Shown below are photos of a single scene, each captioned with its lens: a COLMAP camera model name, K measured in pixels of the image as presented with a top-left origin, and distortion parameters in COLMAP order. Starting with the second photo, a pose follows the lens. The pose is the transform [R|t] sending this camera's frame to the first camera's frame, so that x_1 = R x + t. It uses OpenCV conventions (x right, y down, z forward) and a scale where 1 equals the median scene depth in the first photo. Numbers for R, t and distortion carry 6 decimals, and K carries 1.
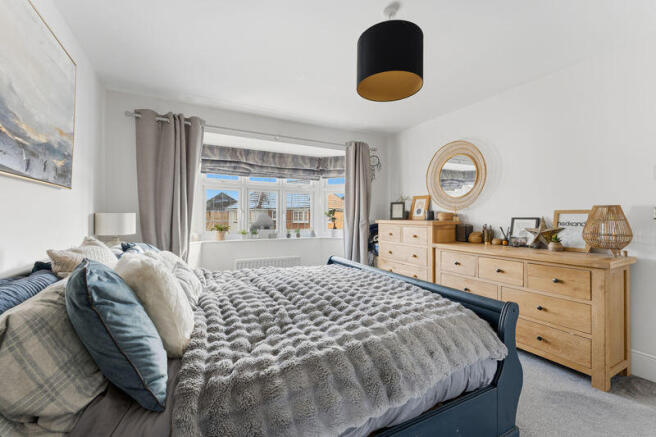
lens RADIAL K [[267.5, 0, 323.6], [0, 267.5, 217.1], [0, 0, 1]] dist [-0.000599, -0.000176]
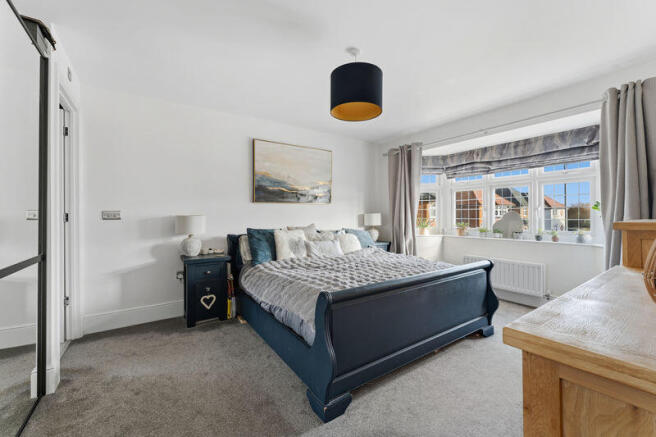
lens RADIAL K [[267.5, 0, 325.1], [0, 267.5, 216.6], [0, 0, 1]] dist [-0.000599, -0.000176]
pose [[0.145866, -0.003335, -0.989299, 0.633240], [0.000904, 0.999994, -0.003238, 0.008499], [0.989304, -0.000422, 0.145869, 0.268099]]
